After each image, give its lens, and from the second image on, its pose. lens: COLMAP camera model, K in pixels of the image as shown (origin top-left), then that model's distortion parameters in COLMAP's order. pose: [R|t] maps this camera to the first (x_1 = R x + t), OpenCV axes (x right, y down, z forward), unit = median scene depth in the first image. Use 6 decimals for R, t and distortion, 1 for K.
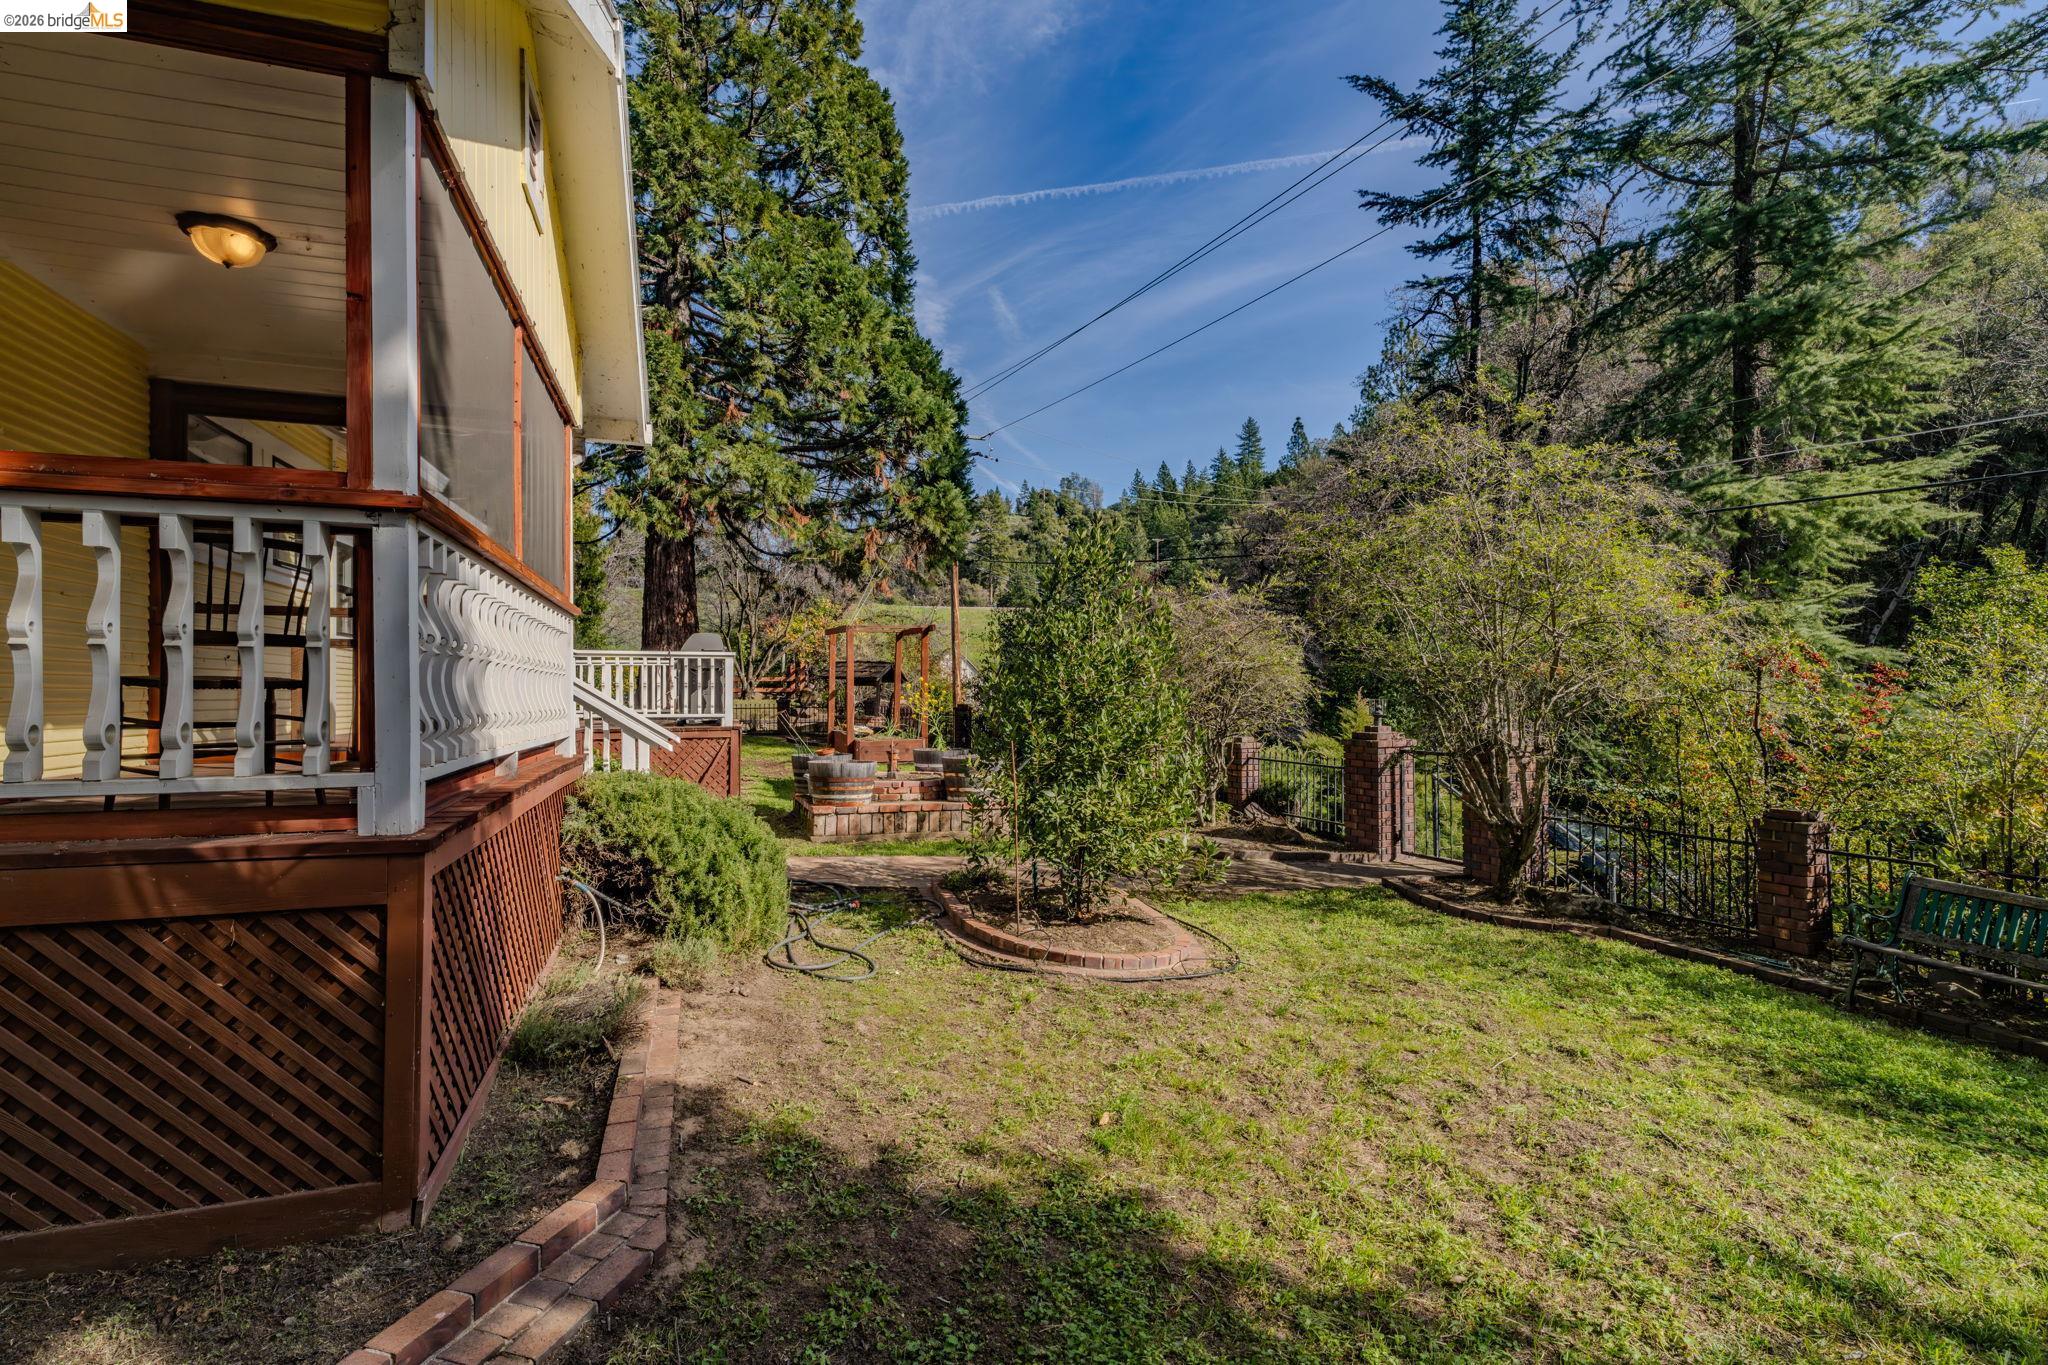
lens RADIAL K [[946.6, 0, 1031.6], [0, 946.6, 699.2], [0, 0, 1]] dist [-0.004021, -0.000070]
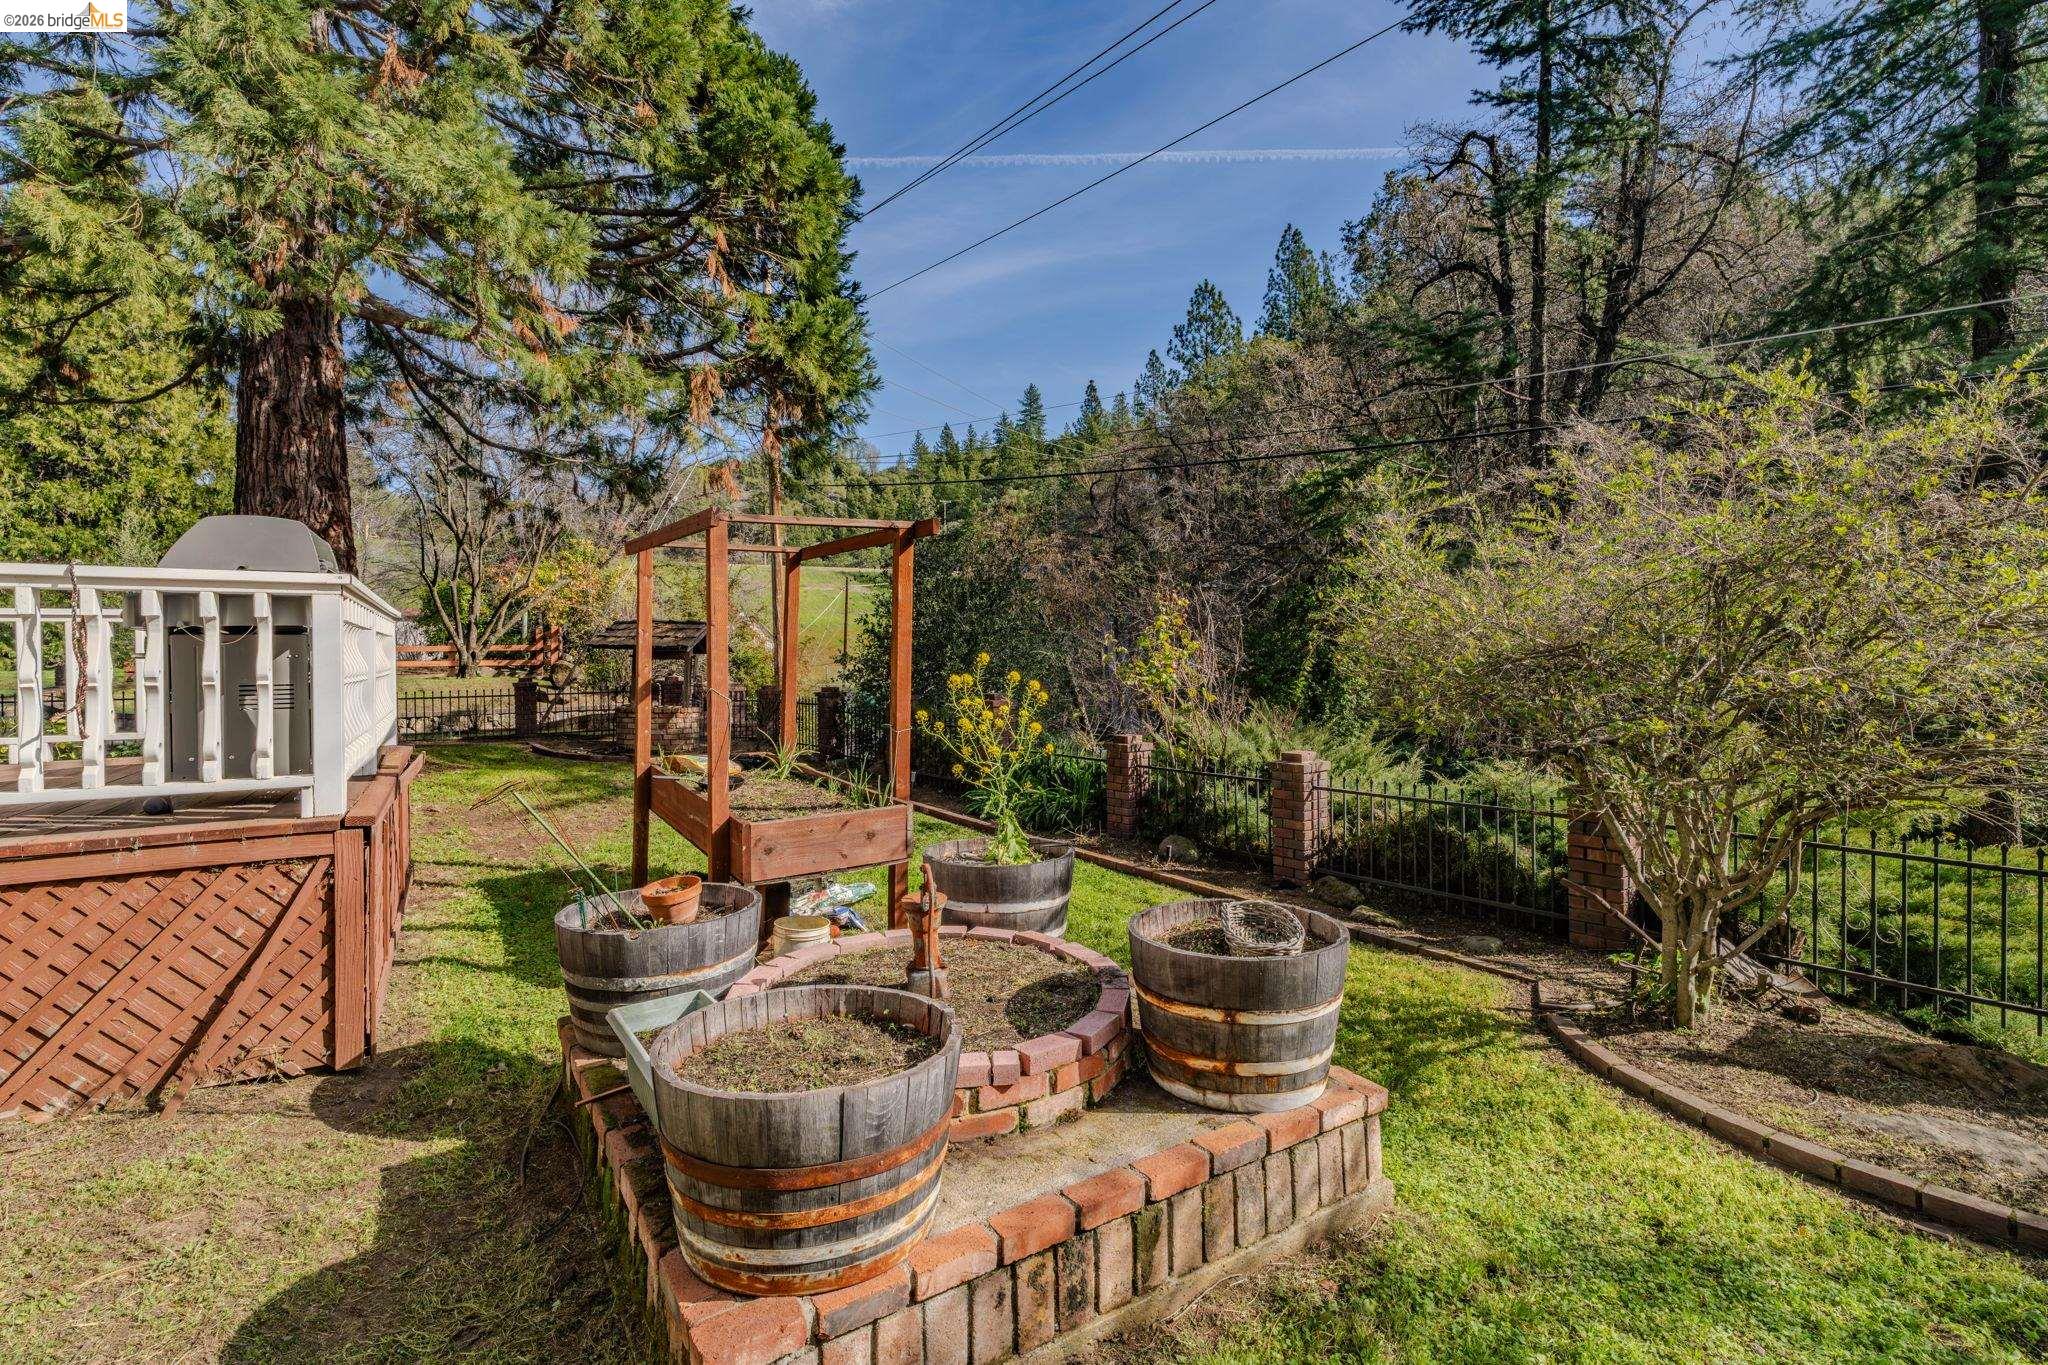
lens RADIAL K [[946.1, 0, 1034.3], [0, 946.1, 671.8], [0, 0, 1]] dist [-0.002849, 0.000380]
pose [[0.971978, -0.009993, 0.234861, -0.063624], [0.008169, 0.999928, 0.008740, -0.007017], [-0.234932, -0.006577, 0.971990, 0.243988]]
